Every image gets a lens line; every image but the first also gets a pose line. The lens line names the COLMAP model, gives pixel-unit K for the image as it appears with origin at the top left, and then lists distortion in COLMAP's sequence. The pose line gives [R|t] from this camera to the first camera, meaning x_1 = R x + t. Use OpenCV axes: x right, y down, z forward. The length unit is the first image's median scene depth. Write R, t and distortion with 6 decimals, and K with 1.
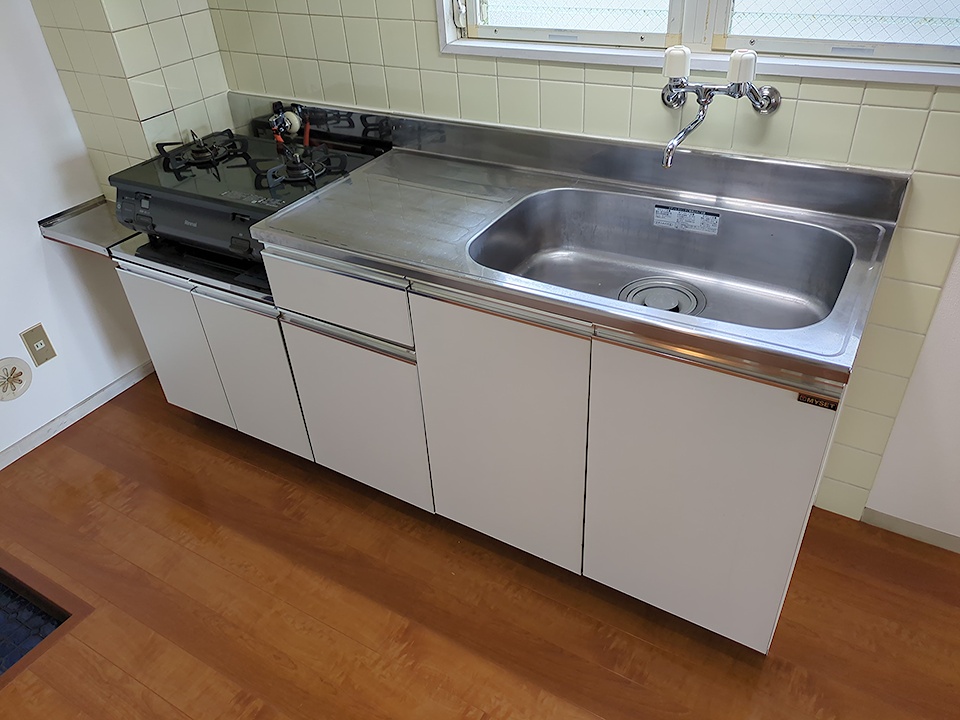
lens RADIAL K [[737.4, 0, 479.5], [0, 737.4, 355.3], [0, 0, 1]] dist [0.057073, -0.046608]
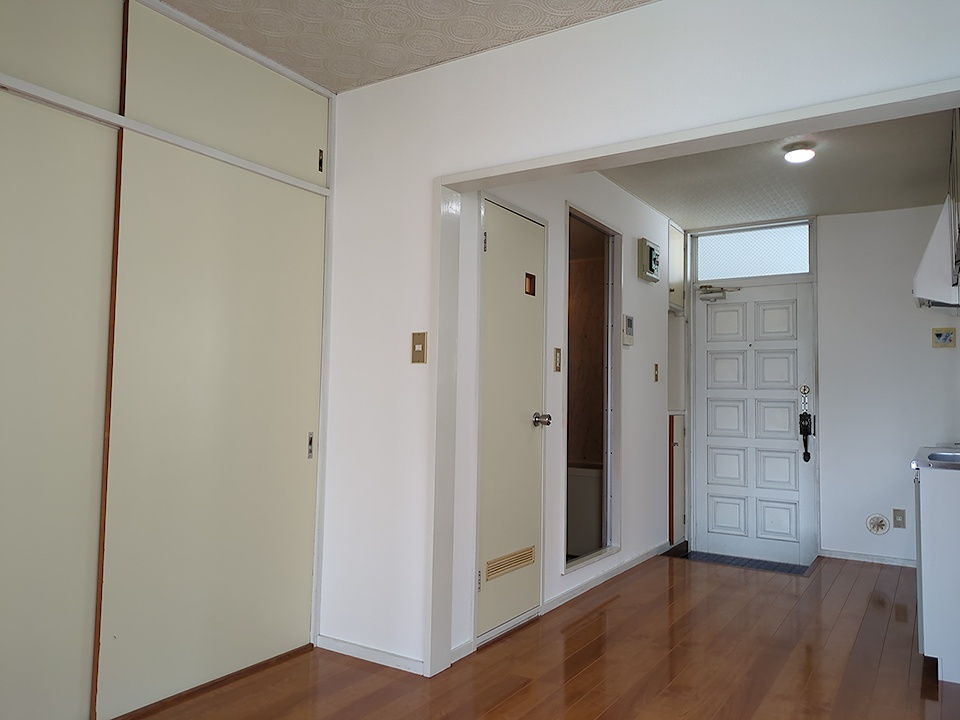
lens RADIAL K [[723.9, 0, 475.1], [0, 723.9, 355.1], [0, 0, 1]] dist [0.045012, -0.043128]
pose [[-0.026921, 0.004493, -0.999627, 1.744933], [-0.573918, 0.818689, 0.019136, 0.297045], [0.818470, 0.574219, -0.019461, -0.234683]]
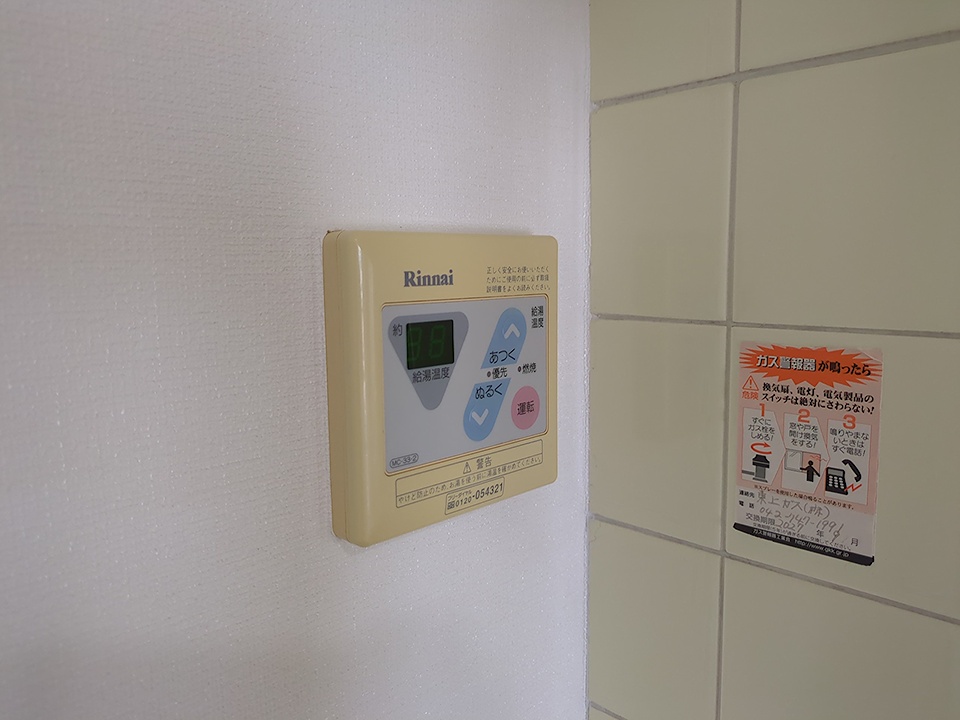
lens RADIAL K [[723.9, 0, 475.1], [0, 723.9, 355.1], [0, 0, 1]] dist [0.045012, -0.043128]
pose [[0.970573, 0.082391, -0.226275, -0.606936], [-0.174755, 0.887474, -0.426439, -0.500686], [0.165679, 0.453432, 0.875757, 0.772067]]
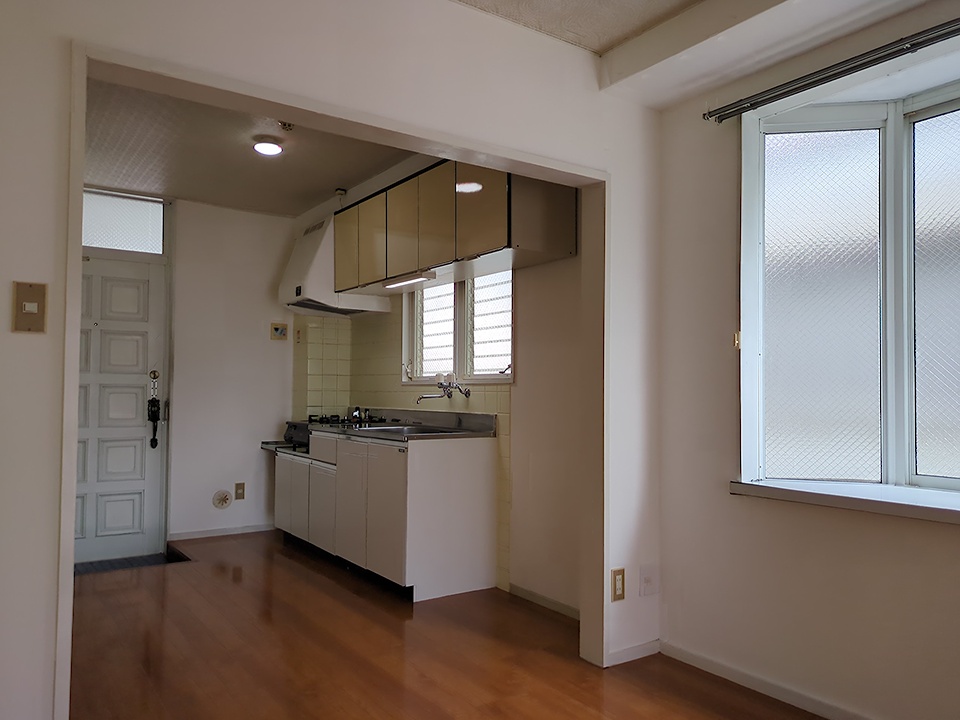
lens RADIAL K [[721.0, 0, 482.3], [0, 721.0, 370.4], [0, 0, 1]] dist [0.048944, -0.041660]
pose [[0.910768, 0.059896, -0.408551, 1.170219], [-0.284179, 0.808748, -0.514945, 0.737390], [0.299572, 0.585097, 0.753603, -0.819231]]
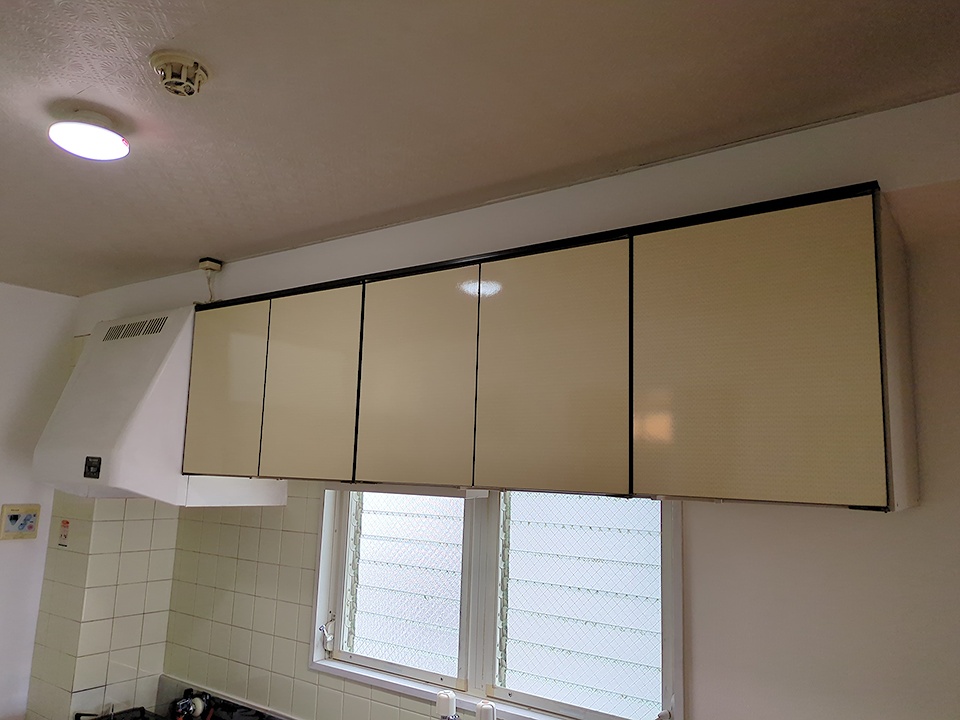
lens RADIAL K [[721.0, 0, 482.3], [0, 721.0, 370.4], [0, 0, 1]] dist [0.048944, -0.041660]
pose [[0.991726, 0.089334, -0.092188, 0.291316], [-0.128137, 0.732314, -0.668802, 0.016349], [0.007764, 0.675081, 0.737702, -0.249020]]
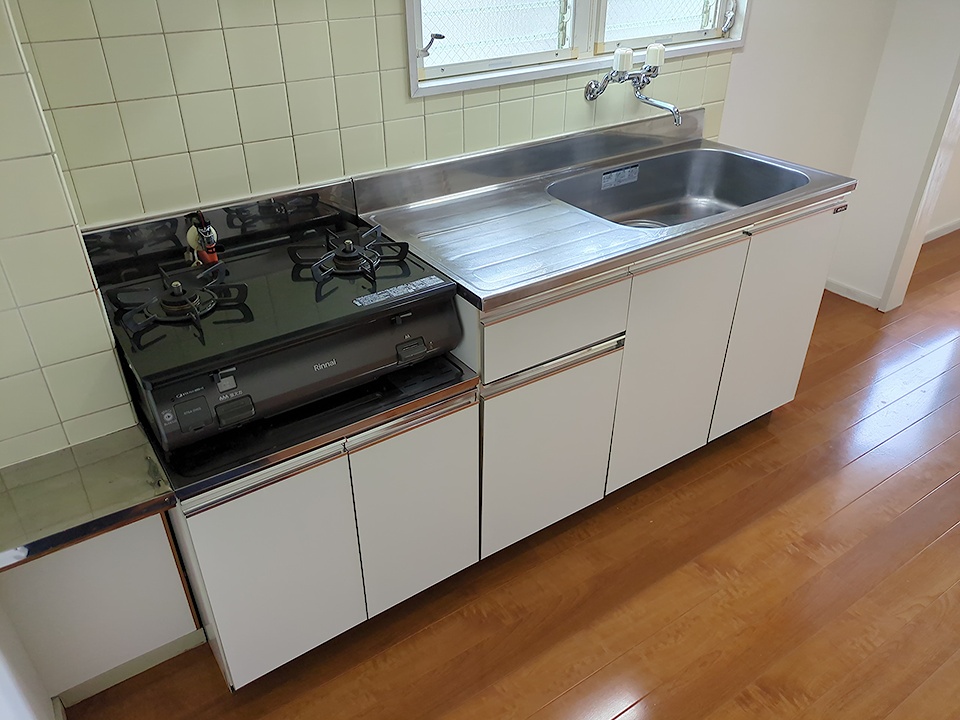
lens RADIAL K [[723.9, 0, 475.1], [0, 723.9, 355.1], [0, 0, 1]] dist [0.045012, -0.043128]
pose [[0.417772, -0.425781, 0.802607, -0.855799], [0.490039, 0.849478, 0.195571, -0.246559], [-0.765068, 0.311605, 0.563537, 0.465470]]
